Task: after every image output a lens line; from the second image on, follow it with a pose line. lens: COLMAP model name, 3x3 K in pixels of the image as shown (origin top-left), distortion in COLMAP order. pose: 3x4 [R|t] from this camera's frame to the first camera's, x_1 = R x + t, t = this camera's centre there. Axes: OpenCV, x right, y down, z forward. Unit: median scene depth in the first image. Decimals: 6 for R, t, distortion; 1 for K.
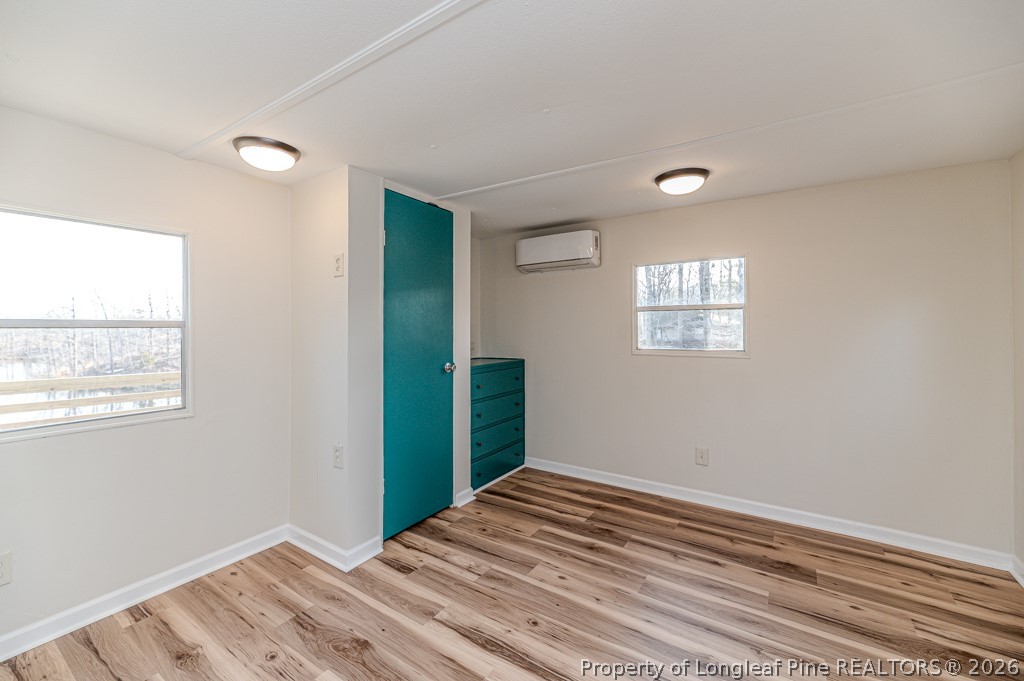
lens RADIAL K [[406.5, 0, 502.4], [0, 406.5, 334.8], [0, 0, 1]] dist [0.000436, -0.000757]
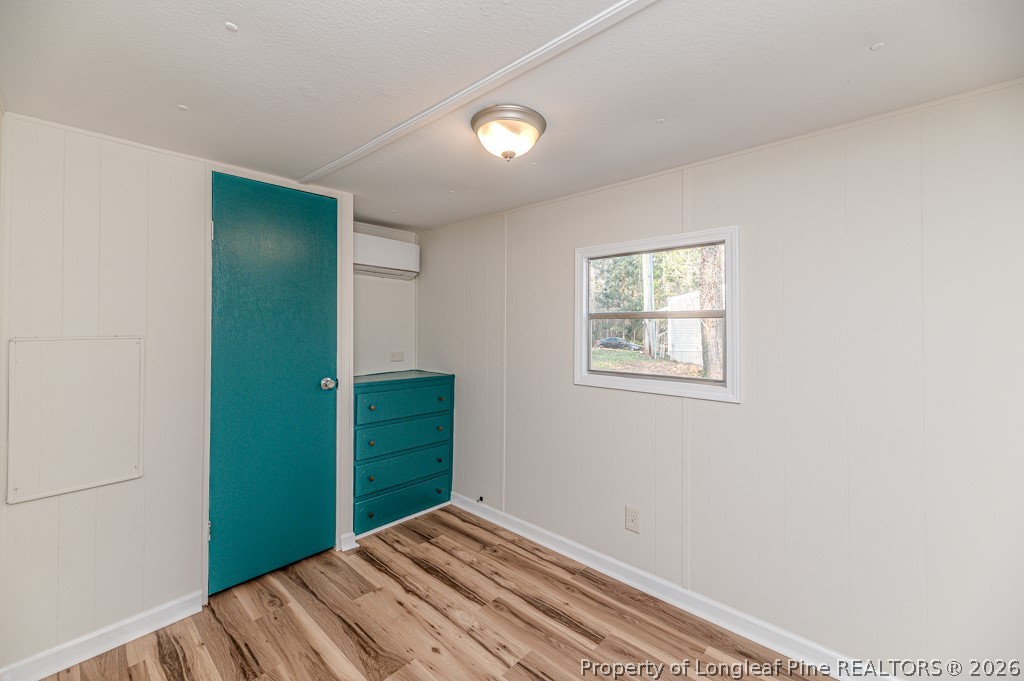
lens RADIAL K [[406.5, 0, 519.9], [0, 406.5, 334.9], [0, 0, 1]] dist [0.000436, -0.000757]
pose [[0.989987, 0.018461, -0.139949, 0.310984], [-0.019513, 0.999791, -0.006152, -0.020198], [0.139806, 0.008821, 0.990140, 0.192994]]
